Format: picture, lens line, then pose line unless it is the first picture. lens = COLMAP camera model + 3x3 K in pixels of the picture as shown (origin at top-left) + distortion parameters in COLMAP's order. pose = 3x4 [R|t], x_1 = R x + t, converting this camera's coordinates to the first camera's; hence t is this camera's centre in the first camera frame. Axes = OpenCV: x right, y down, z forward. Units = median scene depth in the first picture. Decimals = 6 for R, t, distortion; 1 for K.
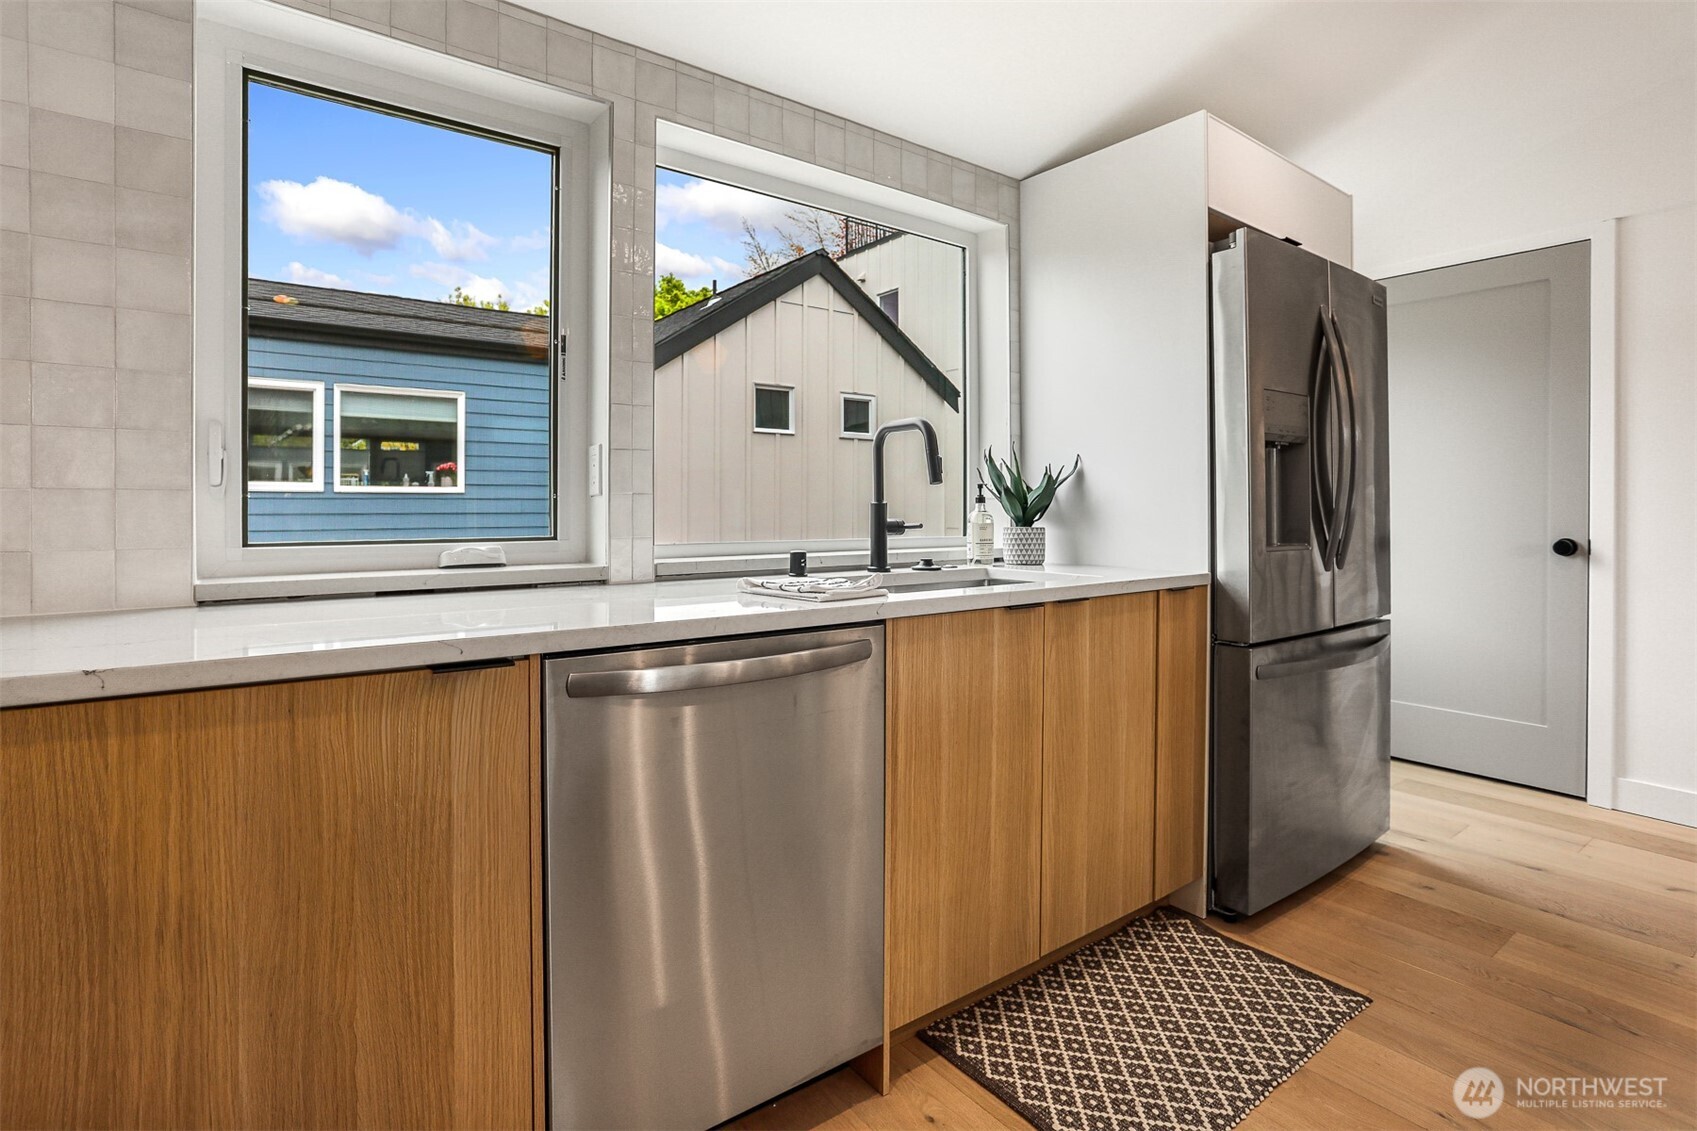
lens RADIAL K [[836.9, 0, 861.7], [0, 836.9, 516.0], [0, 0, 1]] dist [-0.042604, 0.017721]
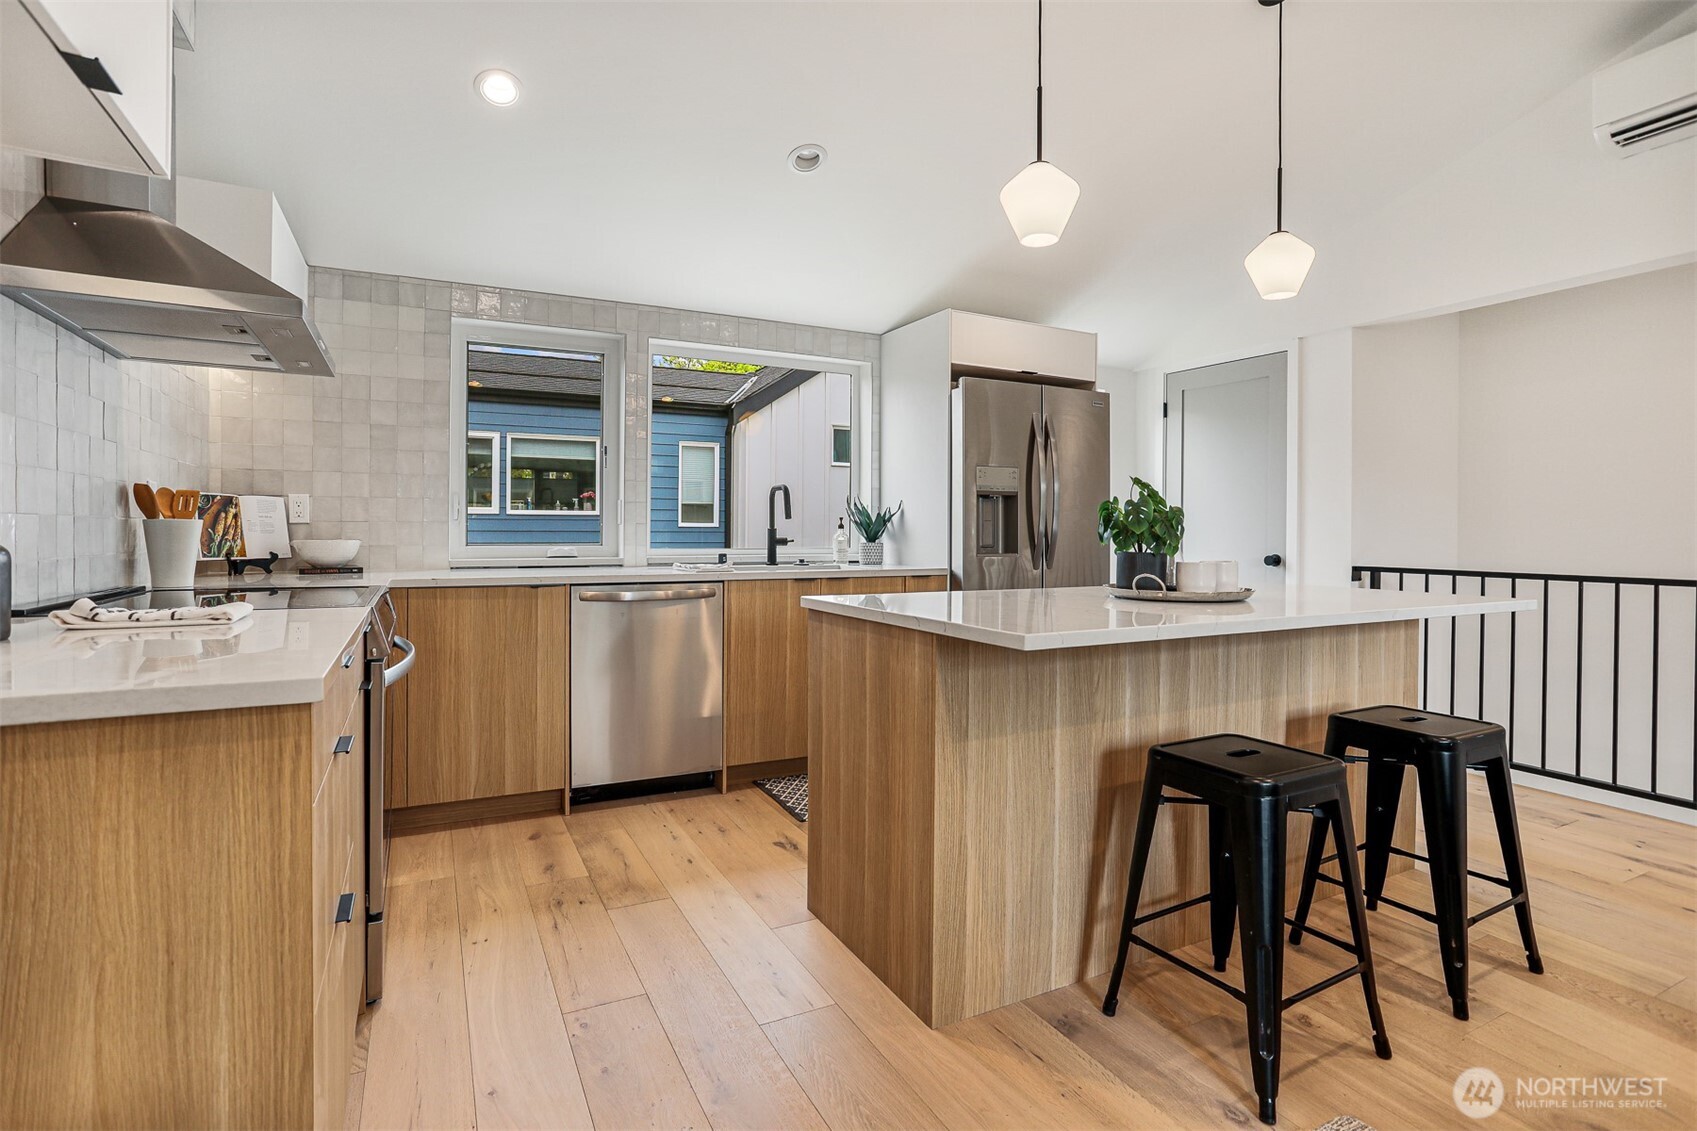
lens RADIAL K [[836.9, 0, 862.3], [0, 836.9, 536.7], [0, 0, 1]] dist [-0.042604, 0.017721]
pose [[0.986161, 0.008053, -0.165596, 0.461622], [-0.007836, 0.999967, 0.001960, -0.001783], [0.165606, -0.000635, 0.986192, -0.702040]]
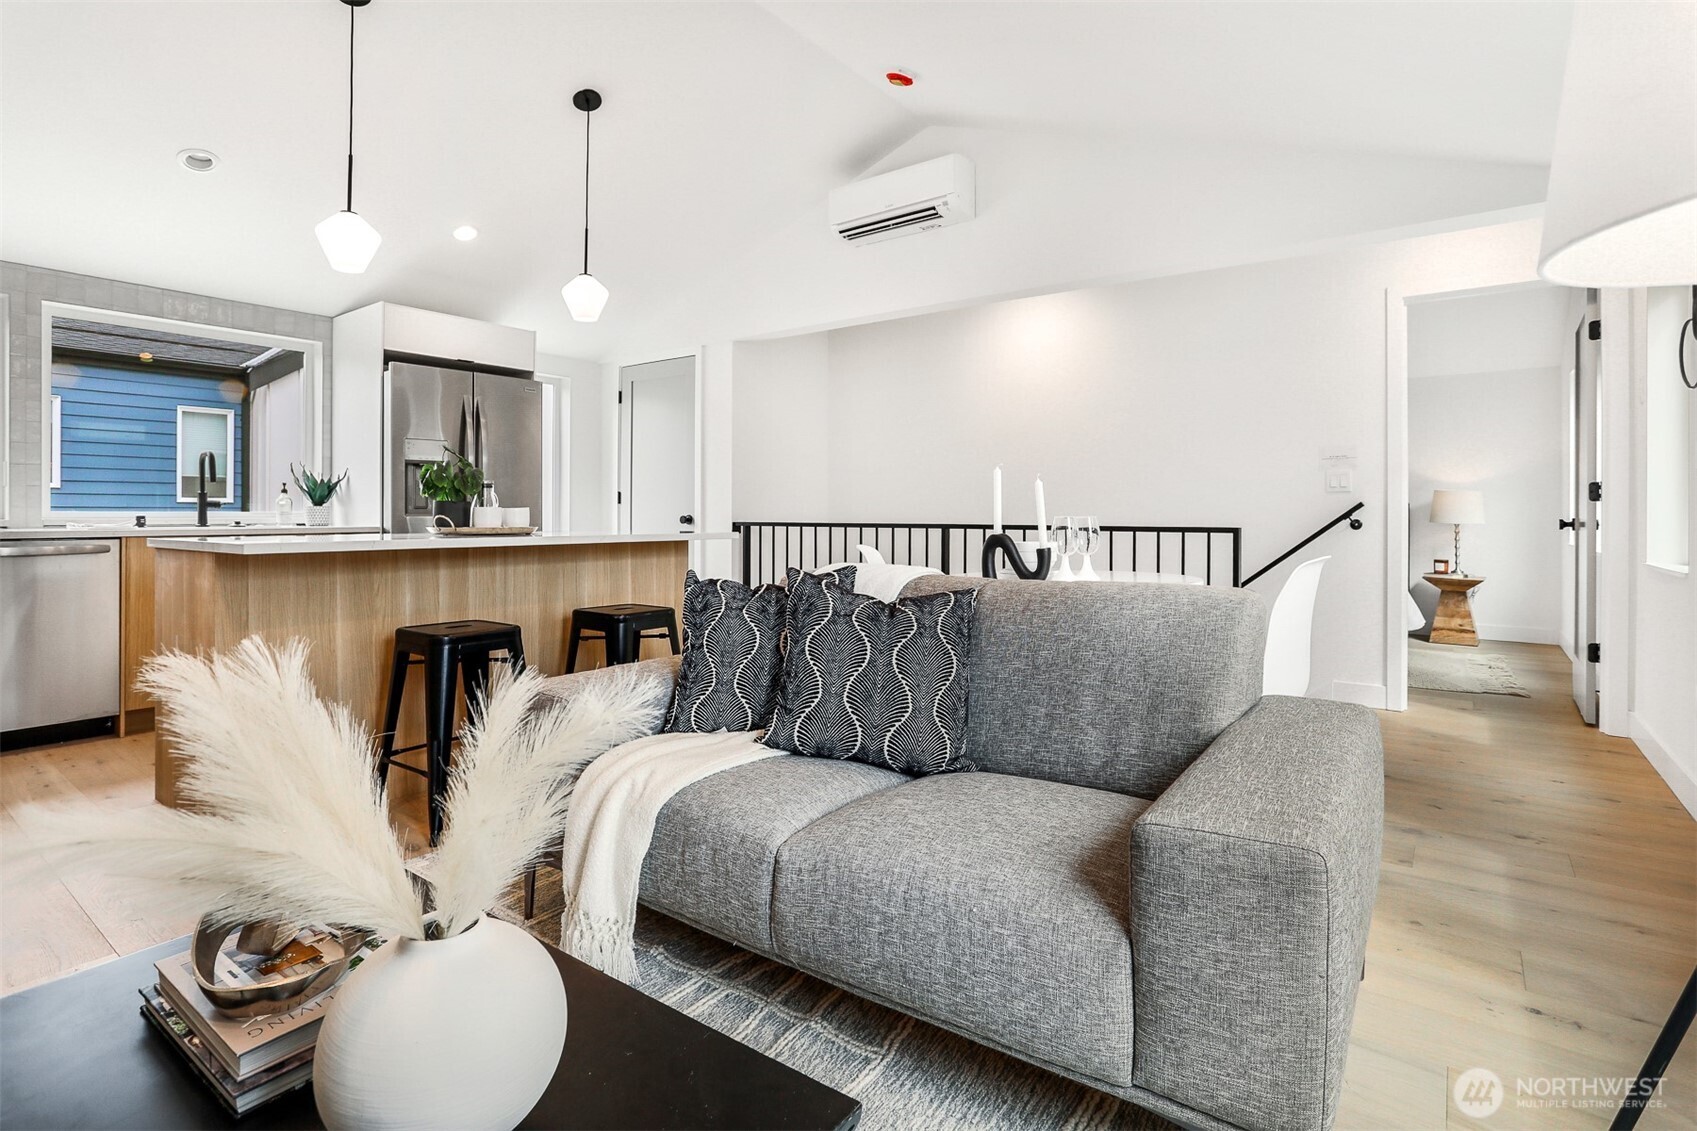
lens RADIAL K [[836.9, 0, 873.1], [0, 836.9, 516.2], [0, 0, 1]] dist [-0.042604, 0.017721]
pose [[0.961772, -0.000797, 0.273852, 0.889480], [0.001271, 0.999998, -0.001554, 0.040619], [-0.273850, 0.001843, 0.961771, -1.134415]]
